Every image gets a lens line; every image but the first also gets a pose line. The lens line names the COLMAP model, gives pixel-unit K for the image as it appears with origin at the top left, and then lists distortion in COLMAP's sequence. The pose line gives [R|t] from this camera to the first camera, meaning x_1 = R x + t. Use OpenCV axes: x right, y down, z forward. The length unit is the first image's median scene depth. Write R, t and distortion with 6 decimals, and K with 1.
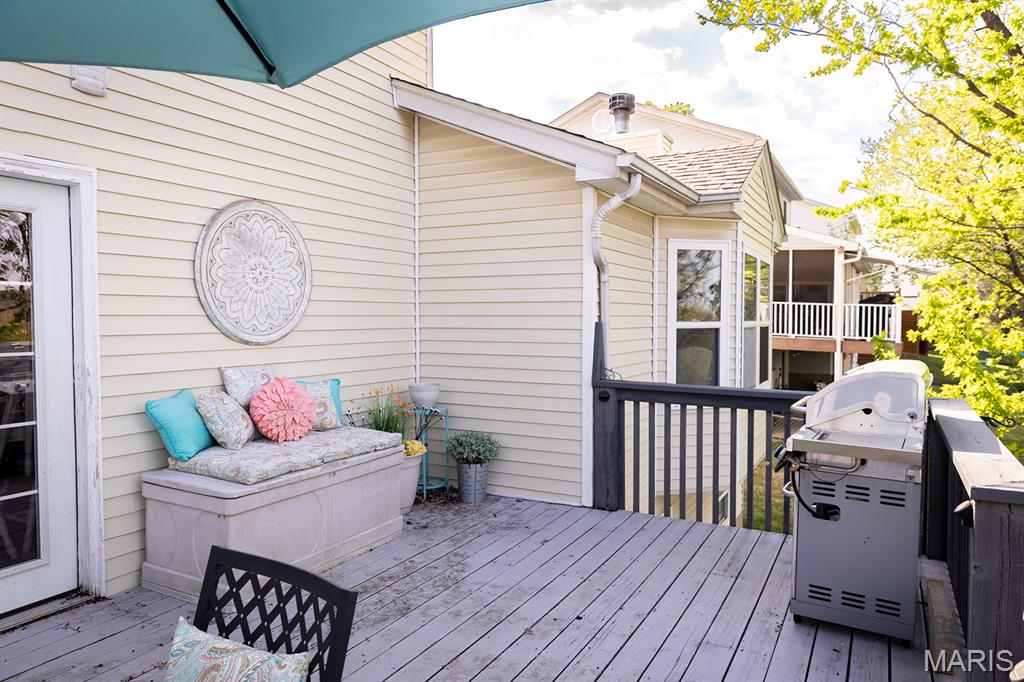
lens RADIAL K [[688.4, 0, 512.0], [0, 688.4, 341.0], [0, 0, 1]] dist [-0.001433, -0.001585]
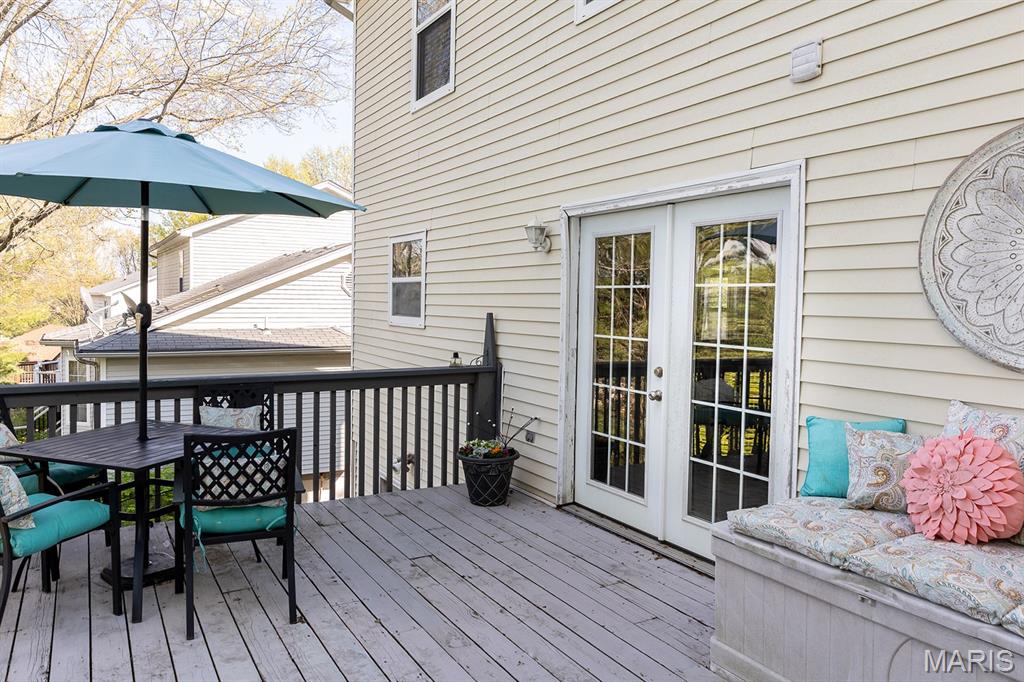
lens RADIAL K [[688.4, 0, 512.0], [0, 688.4, 341.0], [0, 0, 1]] dist [-0.001433, -0.001585]
pose [[-0.491480, 0.034482, -0.870206, 0.349972], [-0.055803, 0.995916, 0.070980, -0.040850], [0.869099, 0.083445, -0.487549, 0.958810]]
